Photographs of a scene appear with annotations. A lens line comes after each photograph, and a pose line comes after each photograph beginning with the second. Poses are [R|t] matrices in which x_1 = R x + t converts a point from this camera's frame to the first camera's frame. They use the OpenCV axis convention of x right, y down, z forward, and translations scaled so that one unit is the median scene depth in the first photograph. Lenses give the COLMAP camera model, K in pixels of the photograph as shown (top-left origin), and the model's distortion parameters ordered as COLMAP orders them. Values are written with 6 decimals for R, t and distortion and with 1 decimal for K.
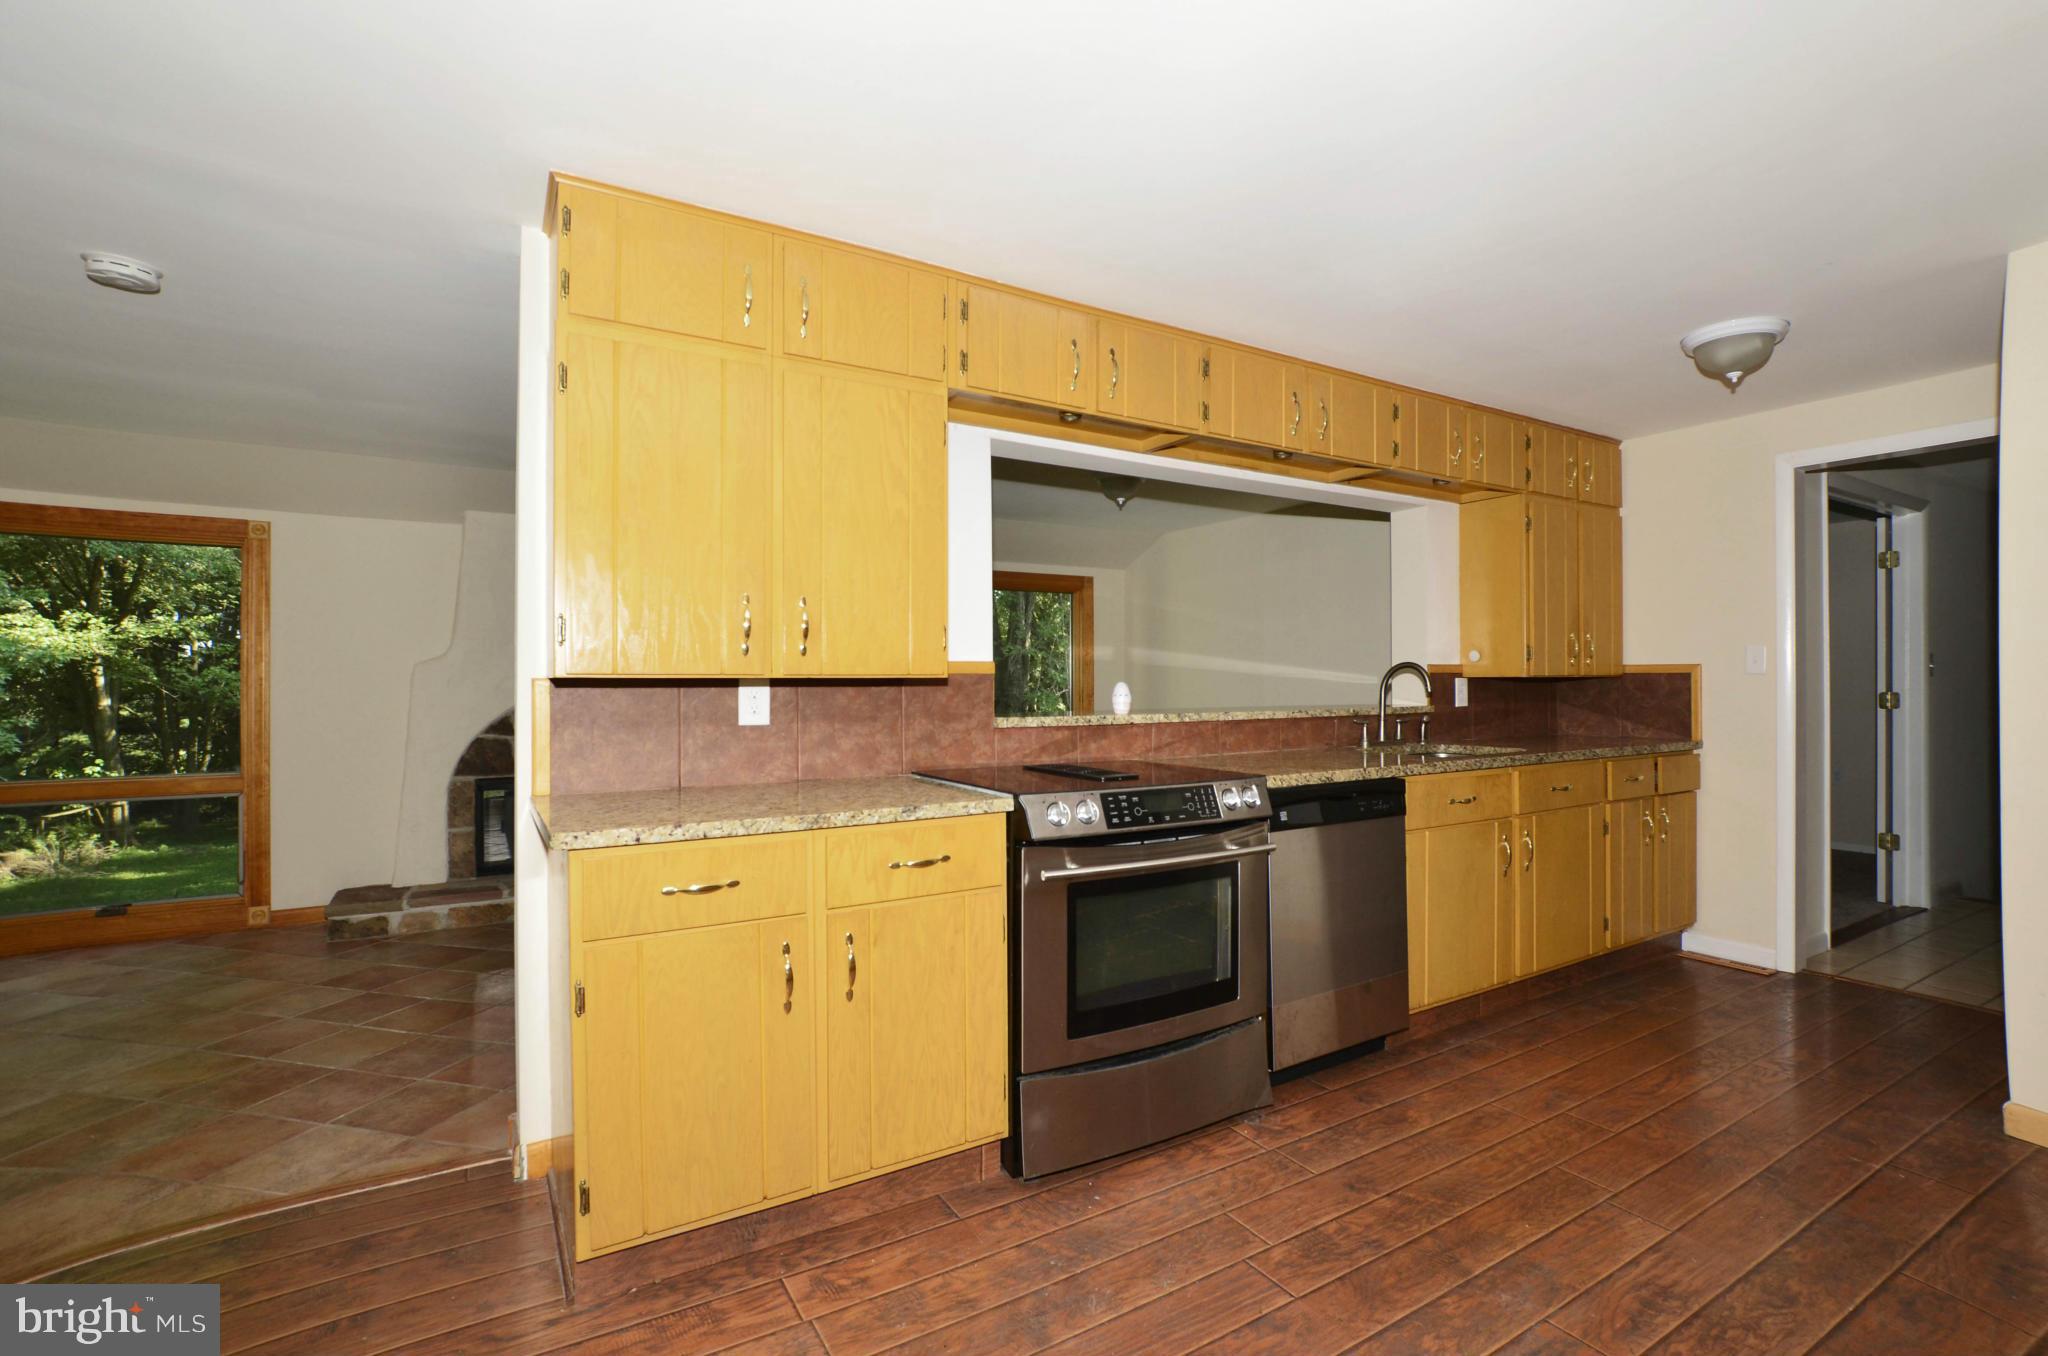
lens RADIAL K [[931.7, 0, 1036.0], [0, 931.7, 677.2], [0, 0, 1]] dist [0.007062, -0.000158]
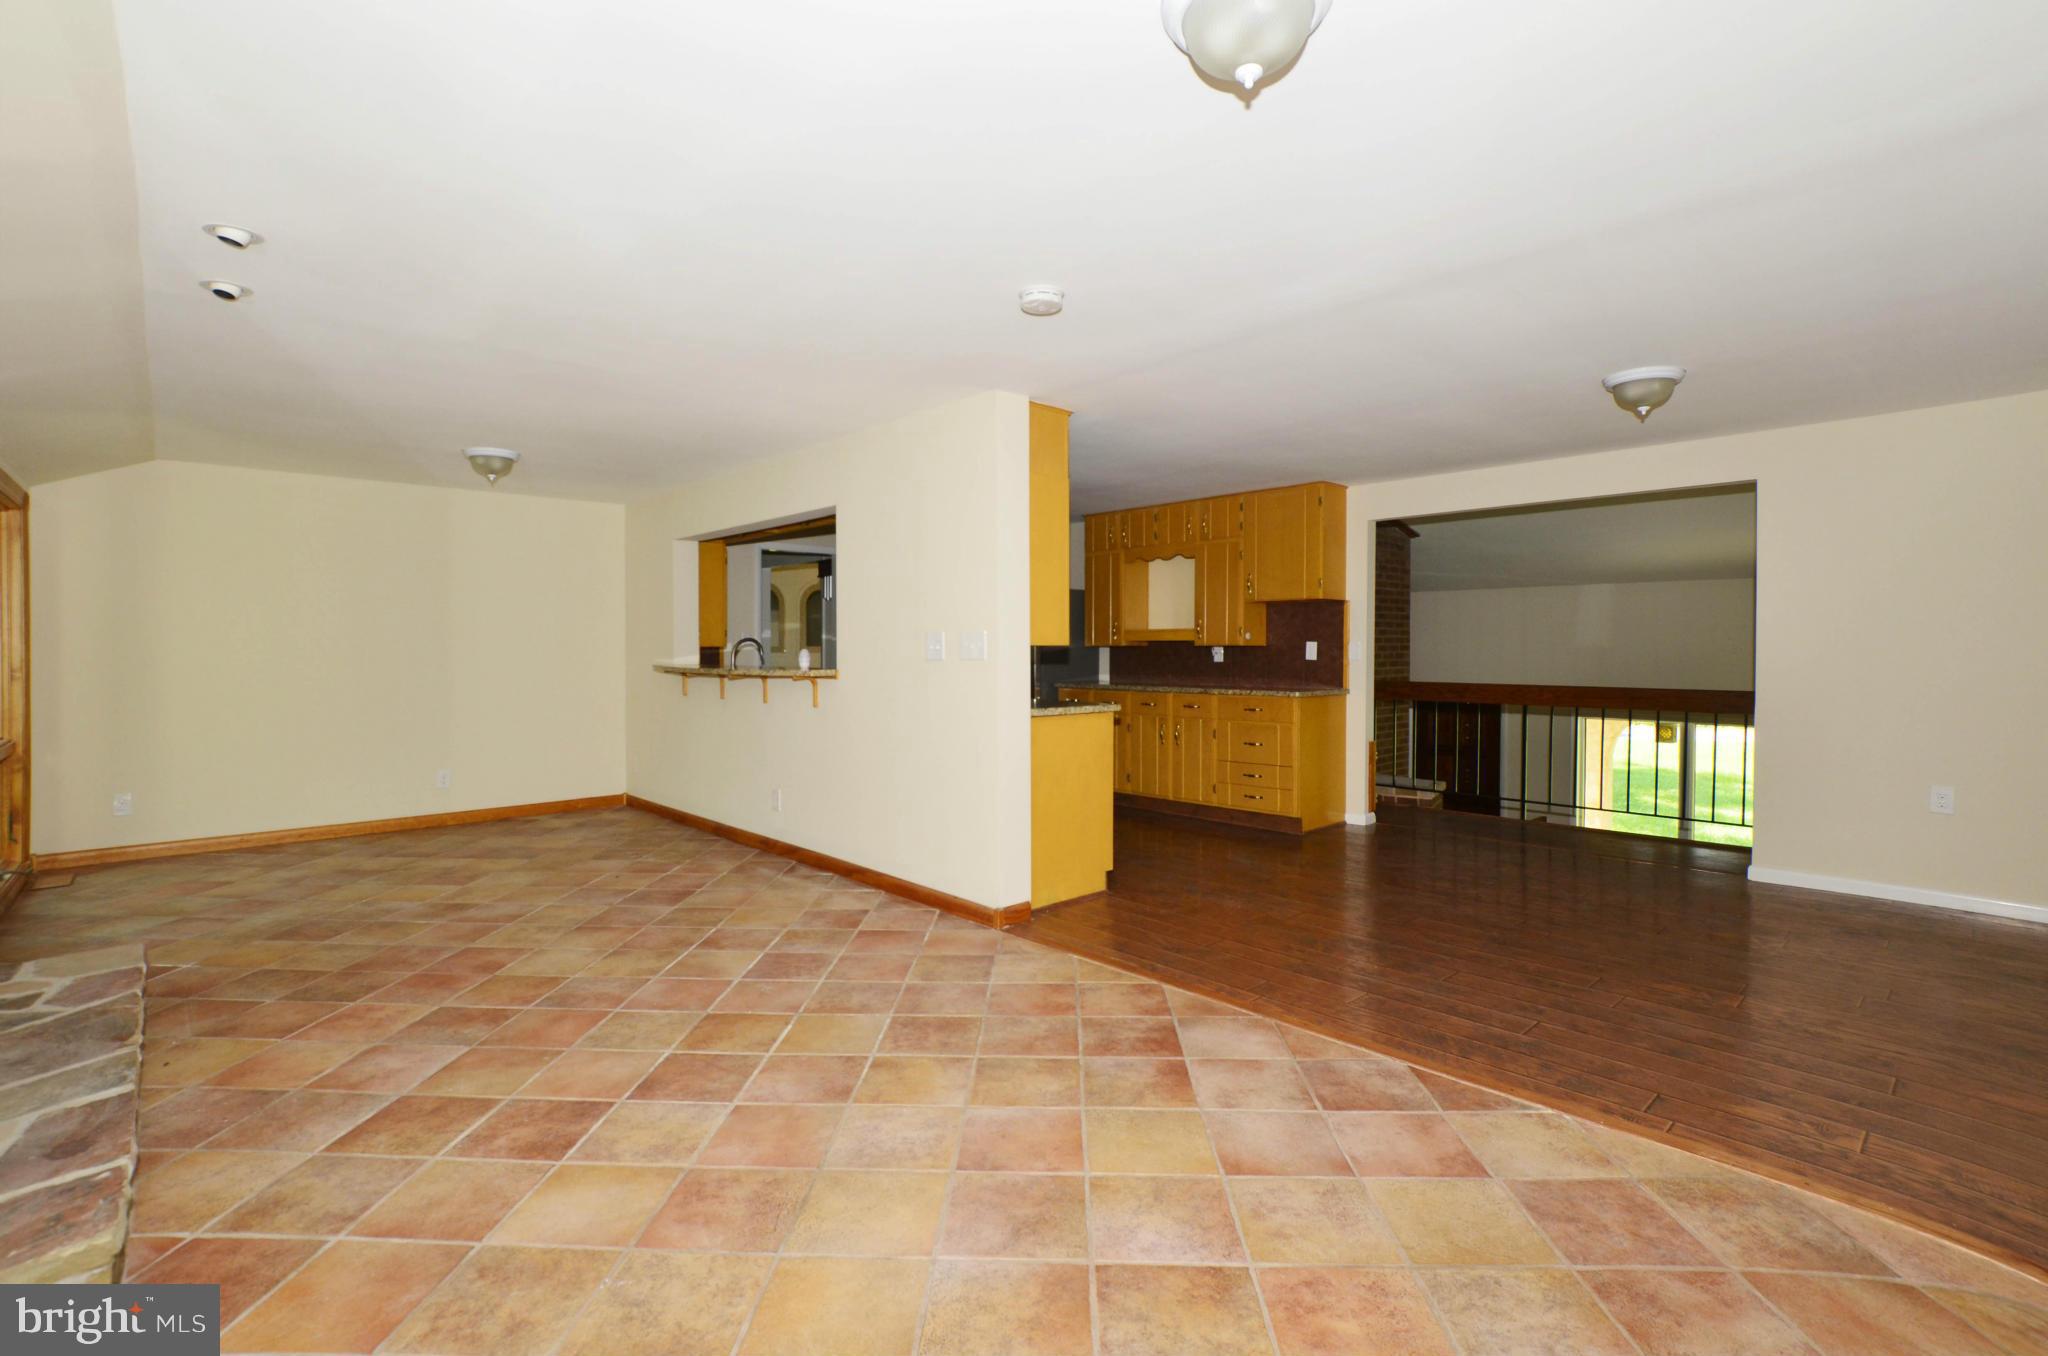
lens RADIAL K [[944.7, 0, 986.5], [0, 944.7, 670.2], [0, 0, 1]] dist [-0.001615, -0.000204]
pose [[-0.171838, -0.020055, 0.984921, -1.172667], [0.002067, 0.999783, 0.020719, 0.008630], [-0.985123, 0.005596, -0.171759, 0.704206]]
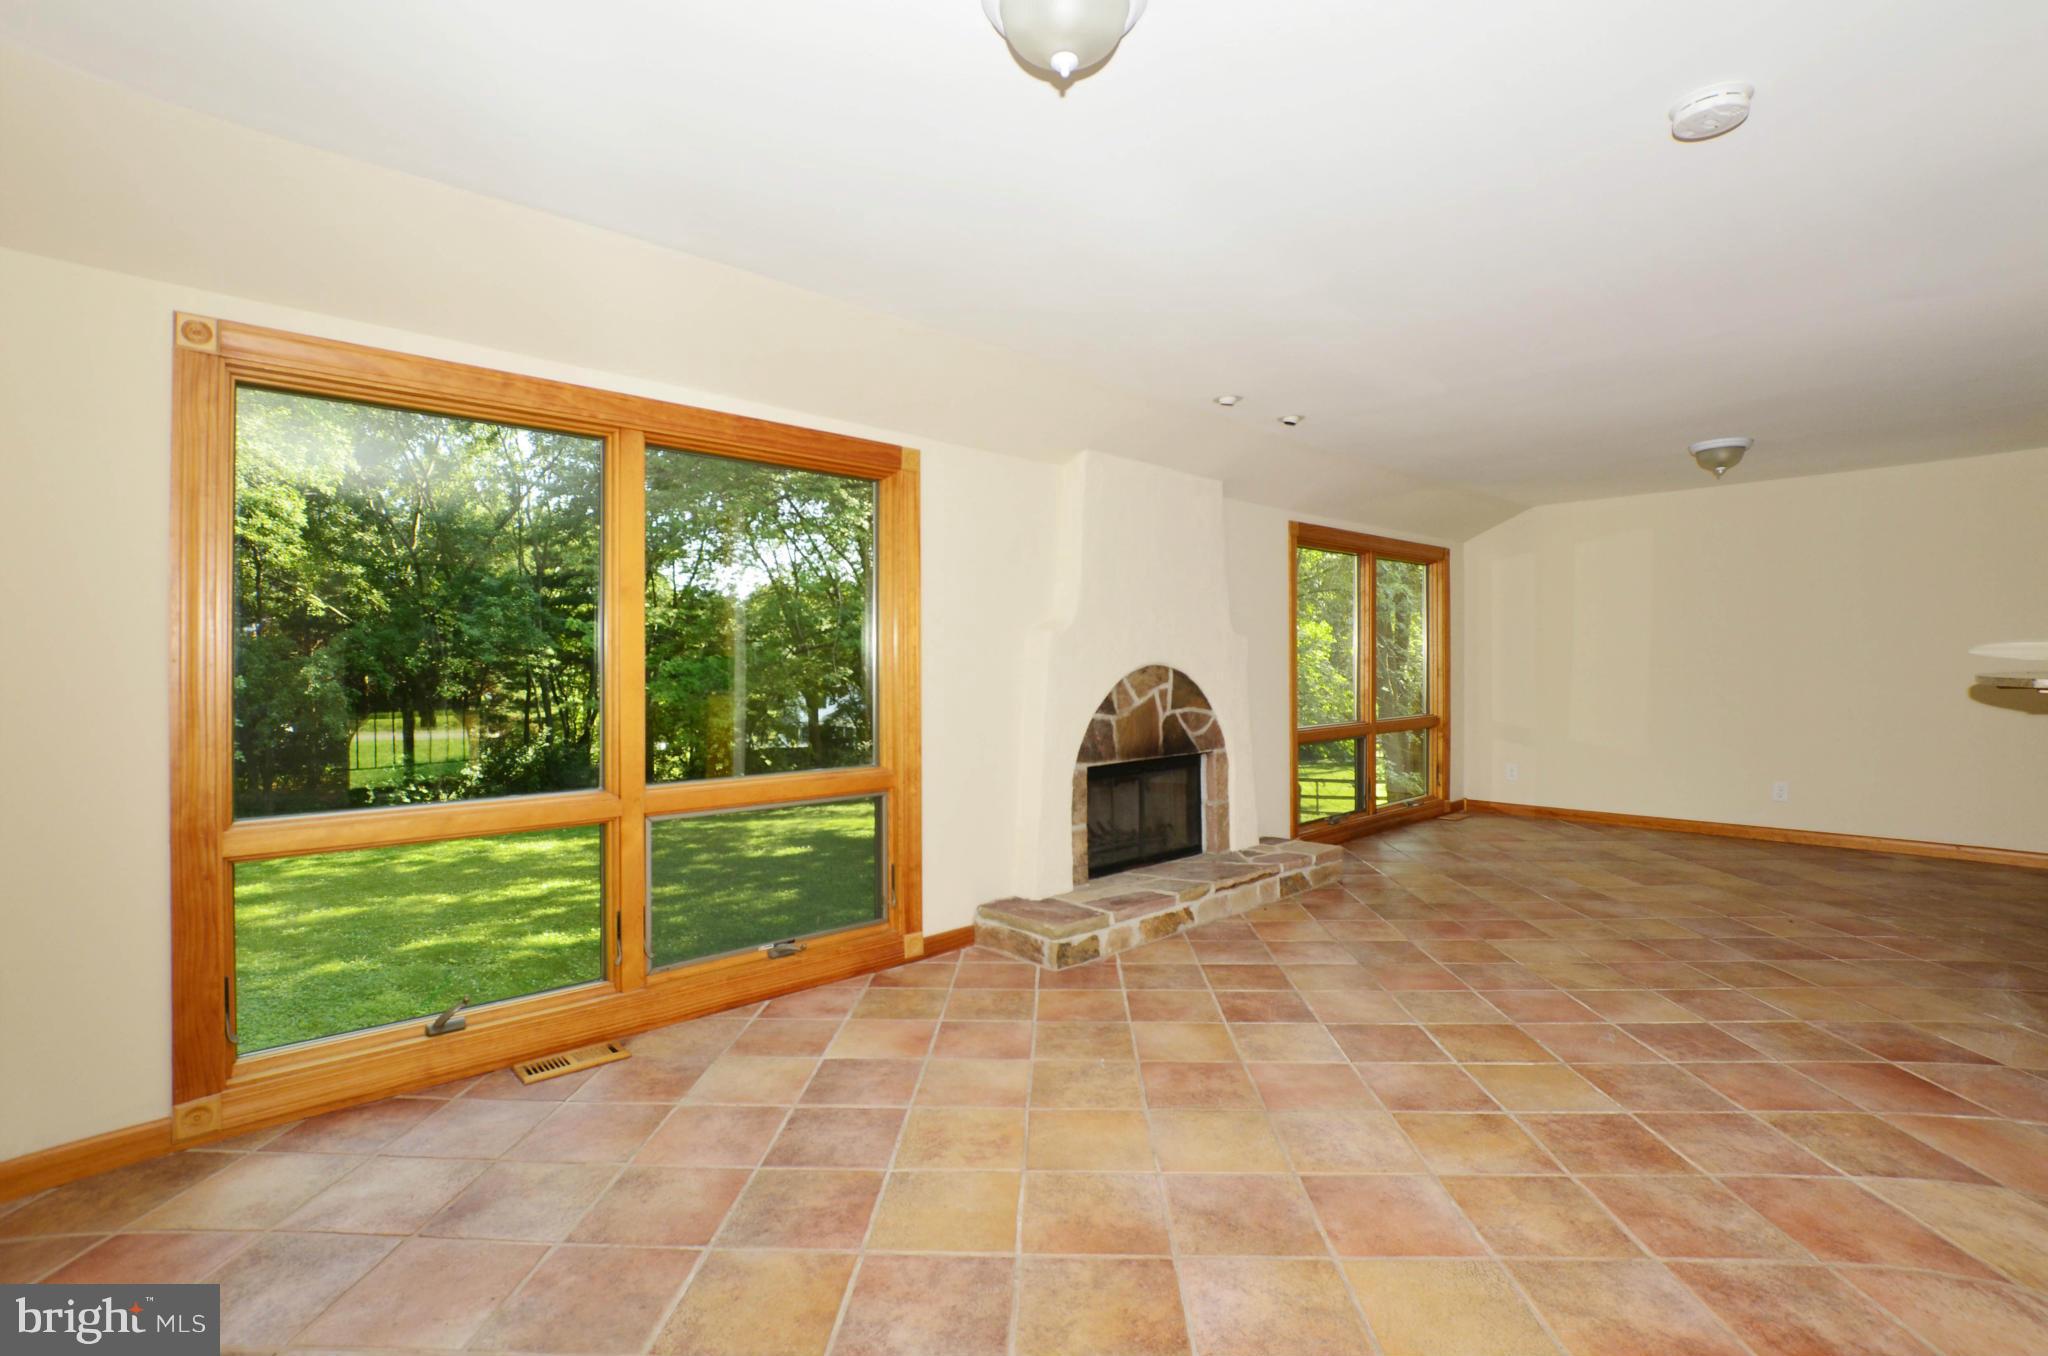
lens RADIAL K [[923.1, 0, 1036.3], [0, 923.1, 666.0], [0, 0, 1]] dist [-0.001666, -0.000578]
pose [[0.975849, -0.004552, 0.218399, -0.927975], [0.004968, 0.999987, -0.001353, 0.020312], [-0.218390, 0.002405, 0.975859, 0.220478]]
